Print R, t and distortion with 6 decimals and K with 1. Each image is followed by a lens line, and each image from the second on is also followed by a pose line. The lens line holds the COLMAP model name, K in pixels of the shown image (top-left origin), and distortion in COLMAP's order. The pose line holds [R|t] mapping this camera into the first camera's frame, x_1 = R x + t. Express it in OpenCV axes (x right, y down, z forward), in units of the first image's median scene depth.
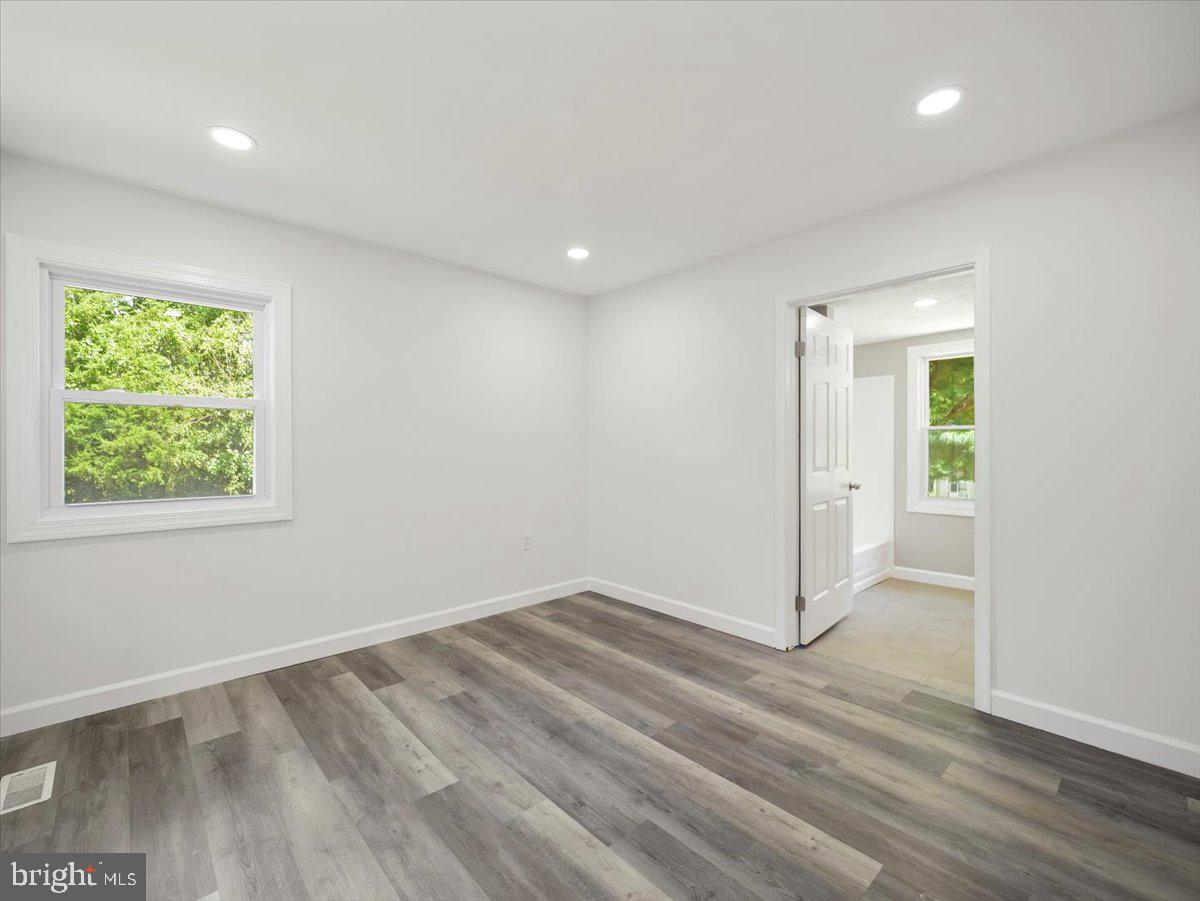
lens RADIAL K [[512.1, 0, 602.5], [0, 512.1, 449.6], [0, 0, 1]] dist [0.002221, 0.000274]
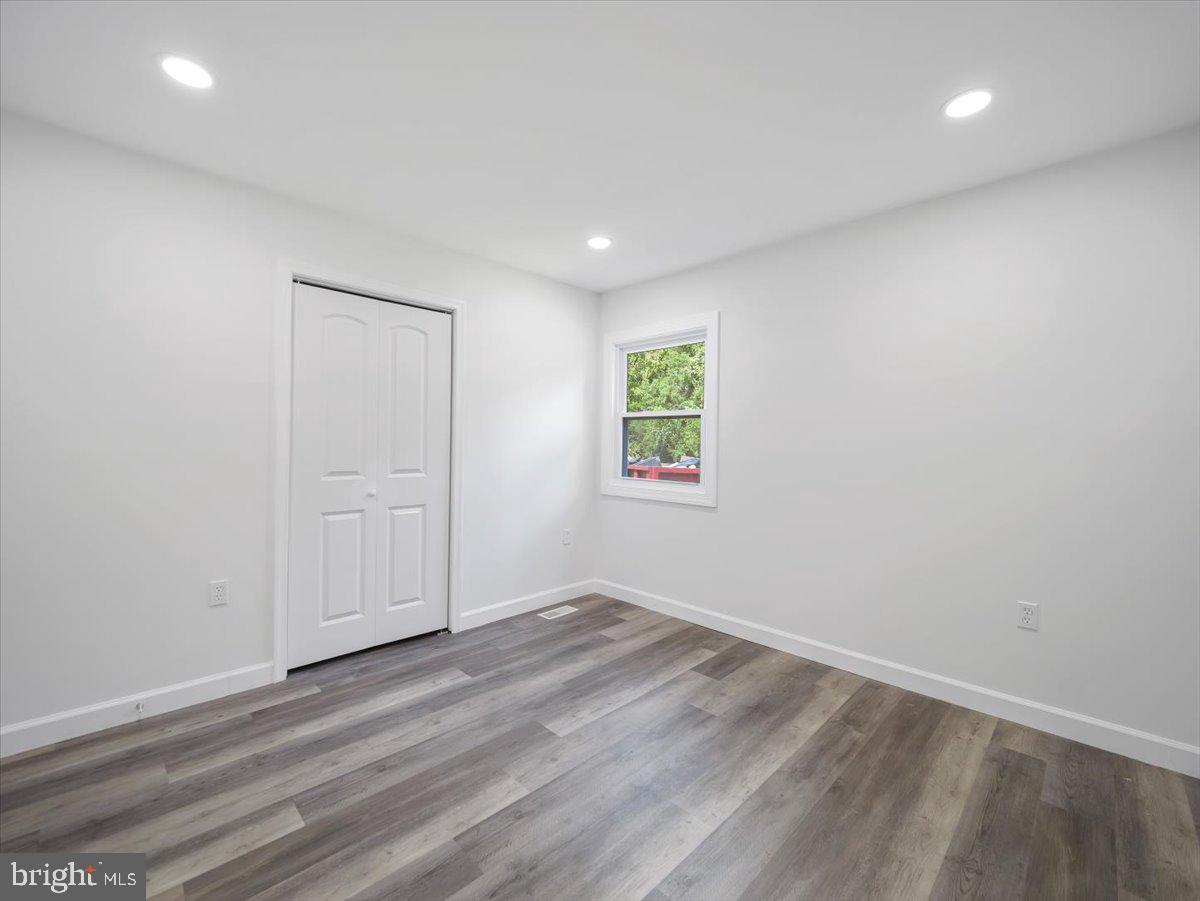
lens RADIAL K [[512.1, 0, 602.9], [0, 512.1, 443.5], [0, 0, 1]] dist [0.002221, 0.000274]
pose [[0.052257, 0.002774, -0.998630, 0.618878], [-0.021896, 0.999759, 0.001631, -0.008402], [0.998394, 0.021780, 0.052305, 0.731698]]
